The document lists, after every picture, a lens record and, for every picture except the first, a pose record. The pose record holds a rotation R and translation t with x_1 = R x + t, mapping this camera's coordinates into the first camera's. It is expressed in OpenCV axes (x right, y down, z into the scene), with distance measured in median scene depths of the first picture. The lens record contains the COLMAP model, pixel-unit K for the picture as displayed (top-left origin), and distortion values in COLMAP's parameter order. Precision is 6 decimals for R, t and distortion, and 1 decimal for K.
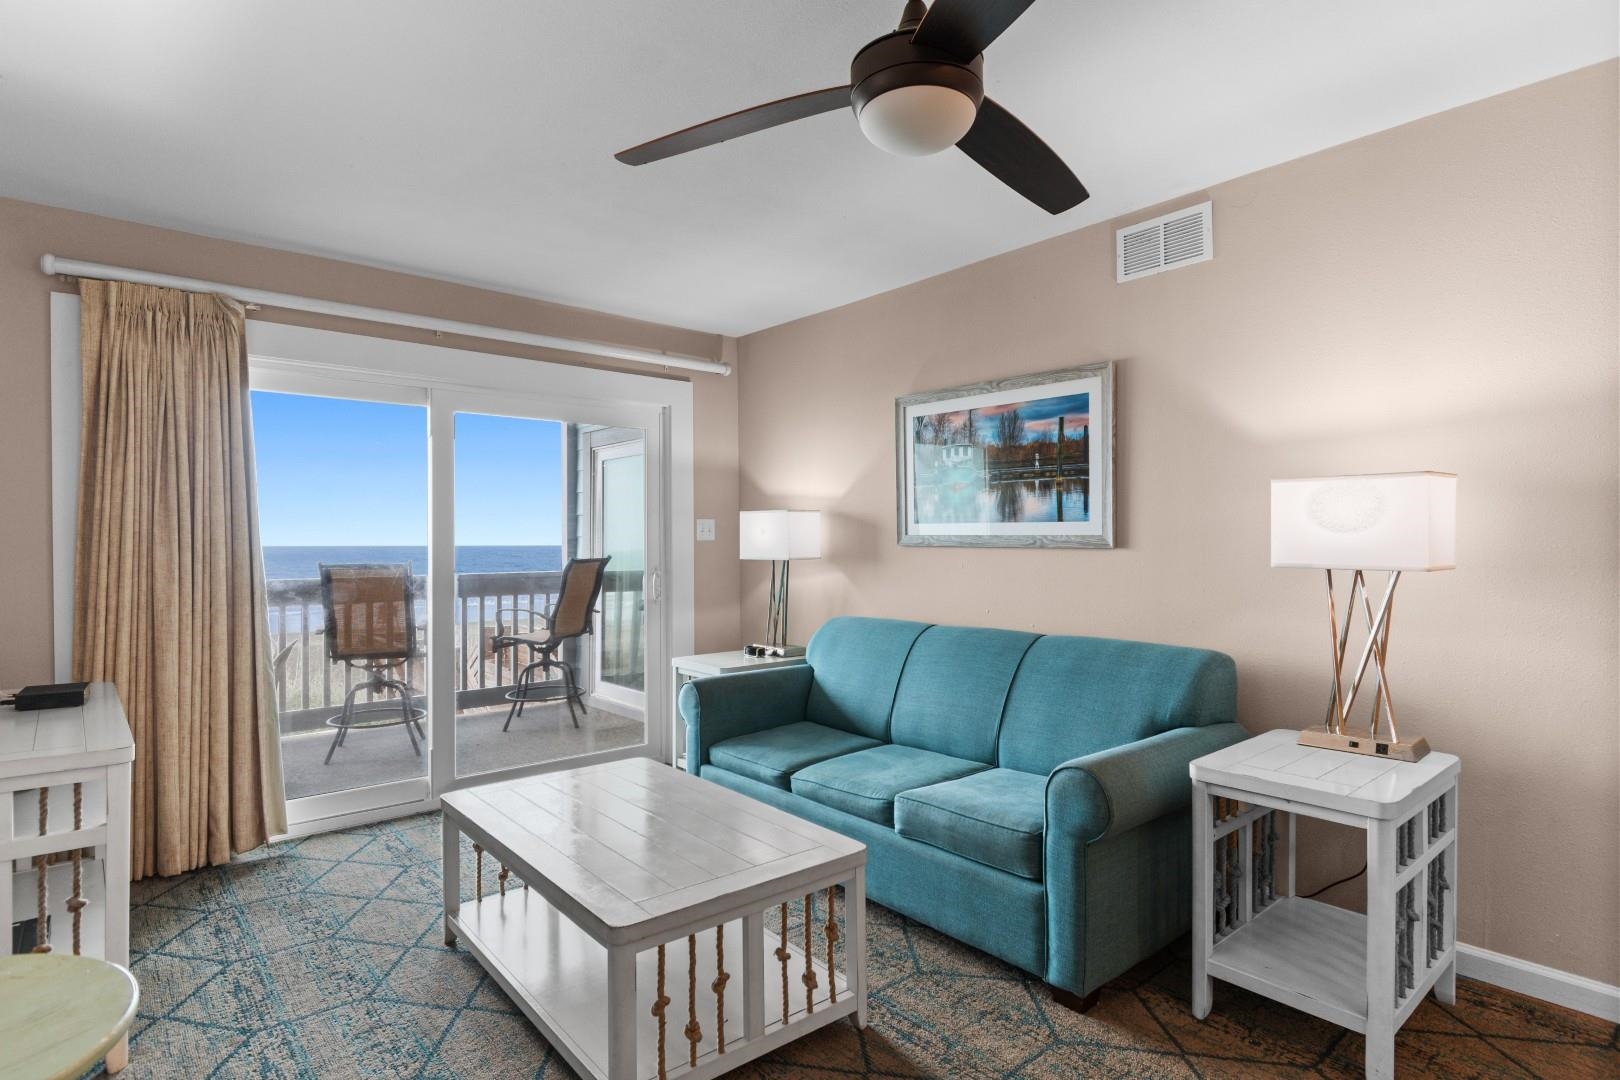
lens RADIAL K [[836.5, 0, 818.8], [0, 836.5, 545.8], [0, 0, 1]] dist [-0.002274, -0.001489]
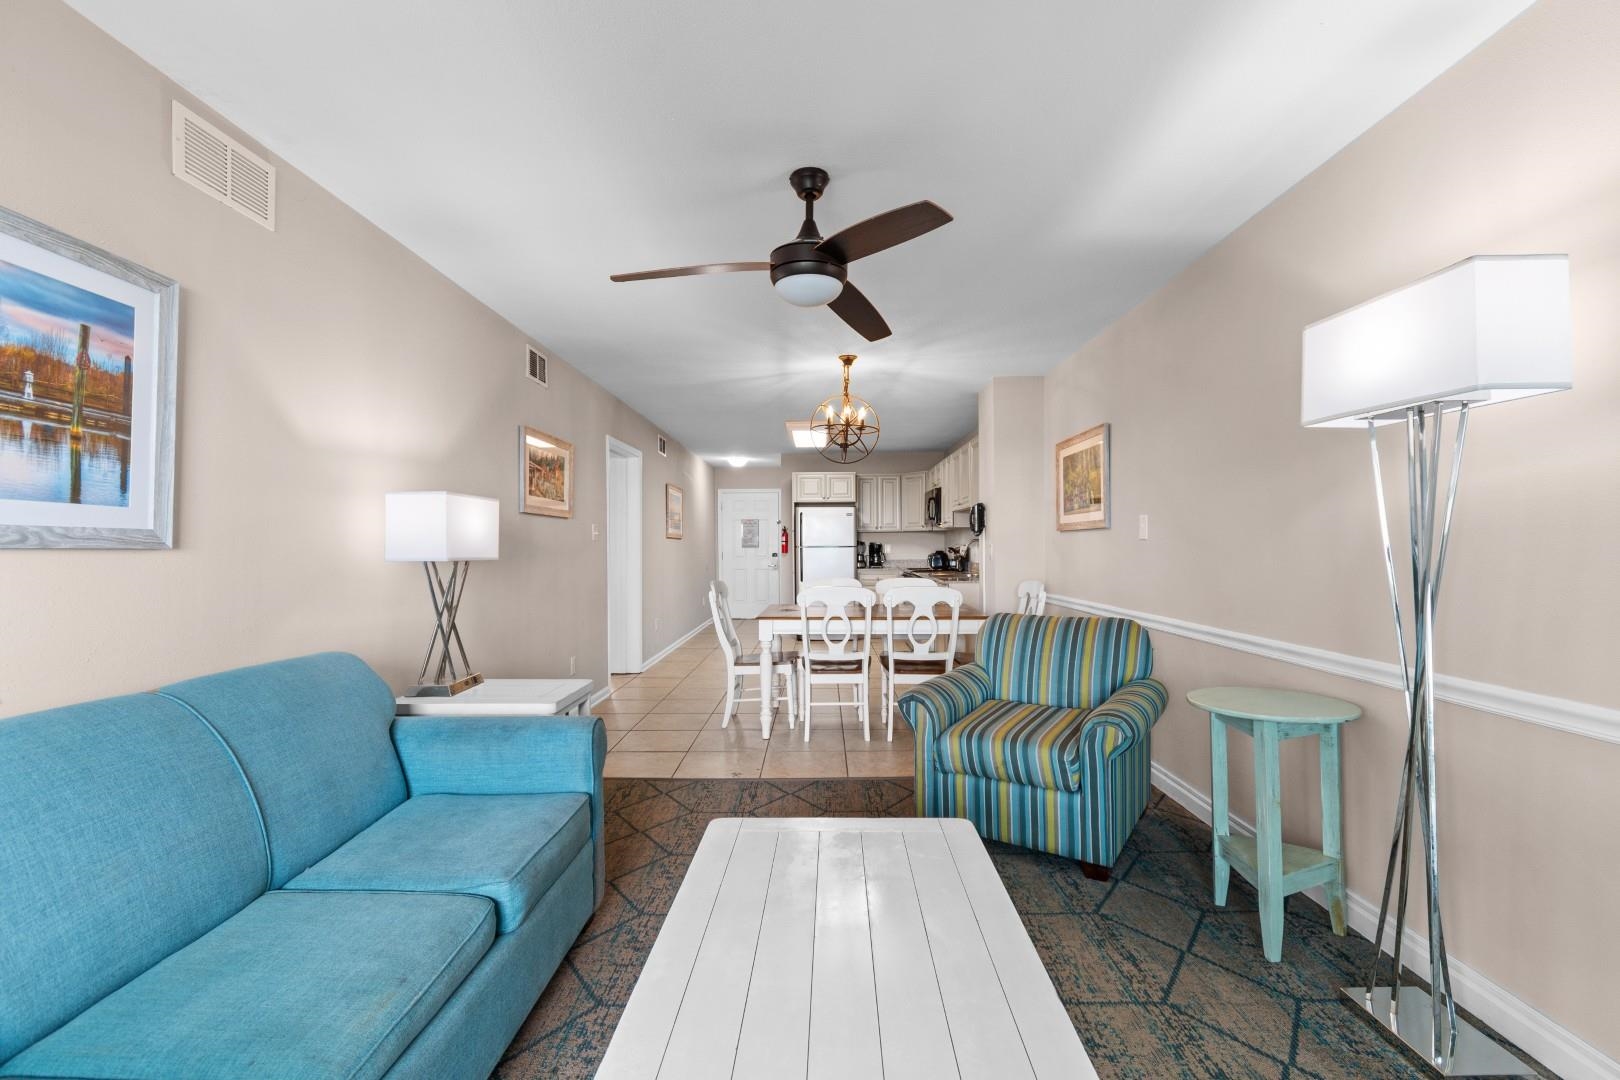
lens RADIAL K [[708.1, 0, 817.4], [0, 708.1, 540.8], [0, 0, 1]] dist [0.008507, -0.006187]
pose [[-0.752740, 0.013378, 0.658182, -0.424576], [0.011731, 0.999907, -0.006907, 0.006478], [-0.658213, 0.002522, -0.752827, 1.045985]]
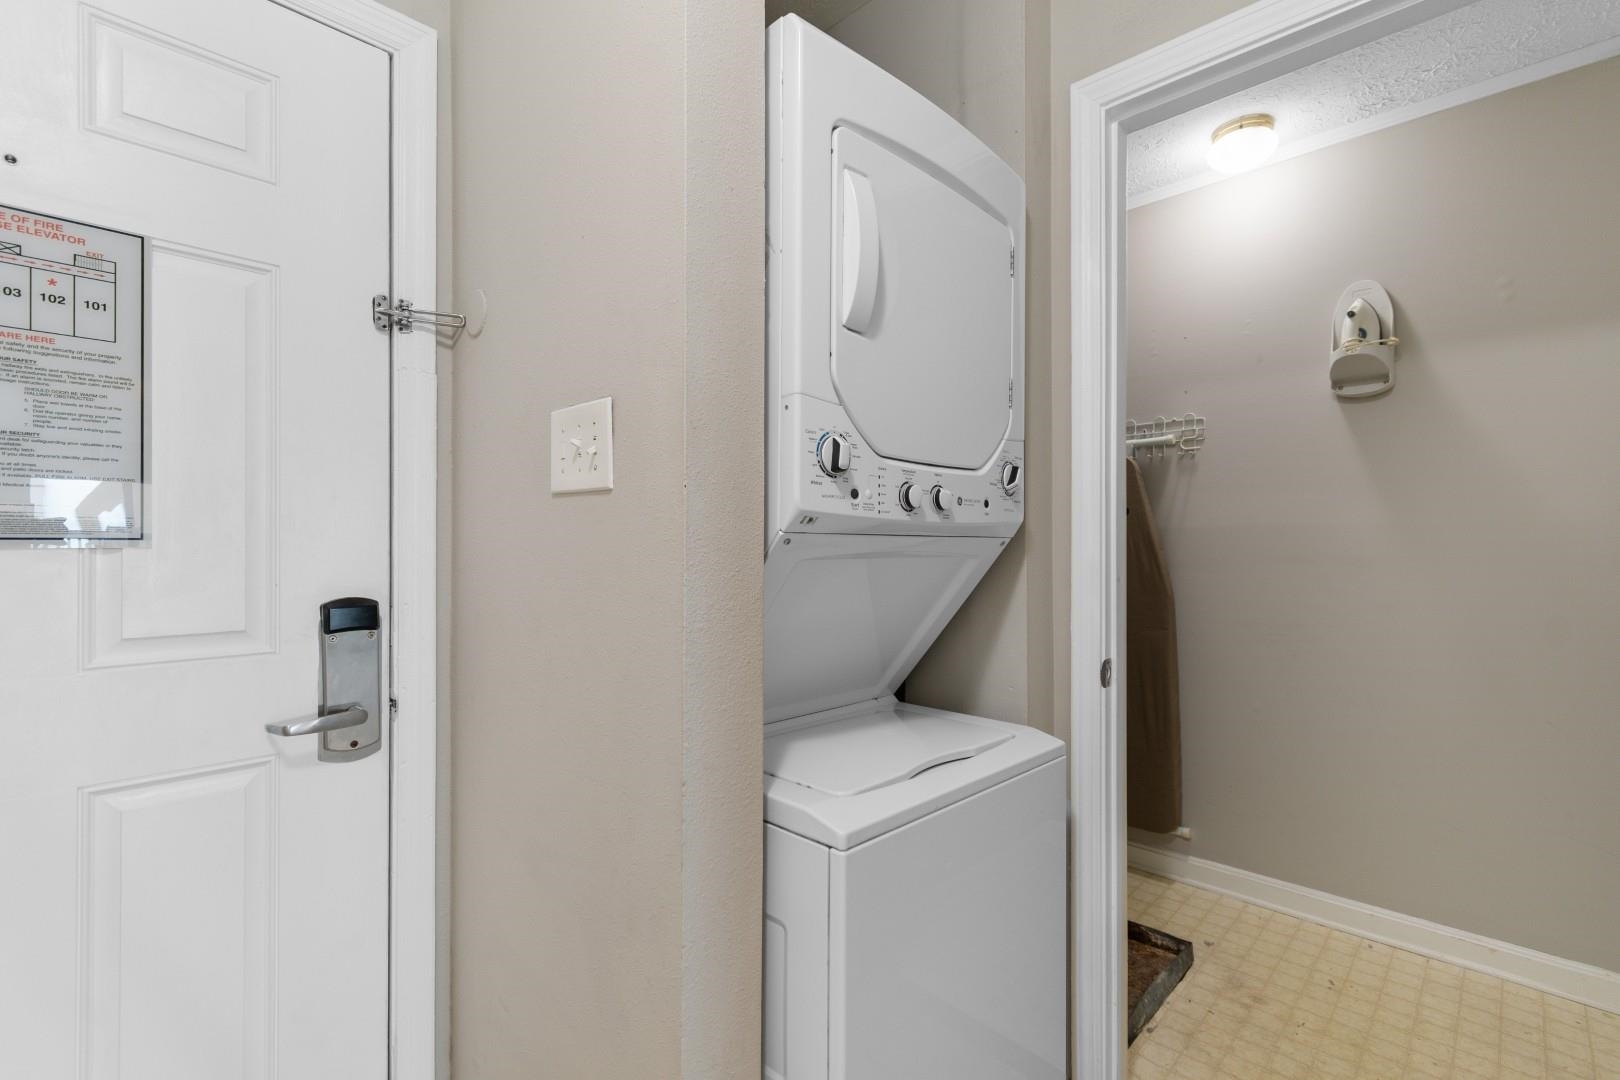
lens RADIAL K [[738.0, 0, 810.0], [0, 738.0, 540.0], [0, 0, 1]] dist [-0.000948, -0.000185]
pose [[-0.996094, 0.001712, -0.088284, 1.829957], [0.001710, 0.999999, 0.000089, 0.009765], [0.088284, -0.000062, -0.996095, -1.042567]]
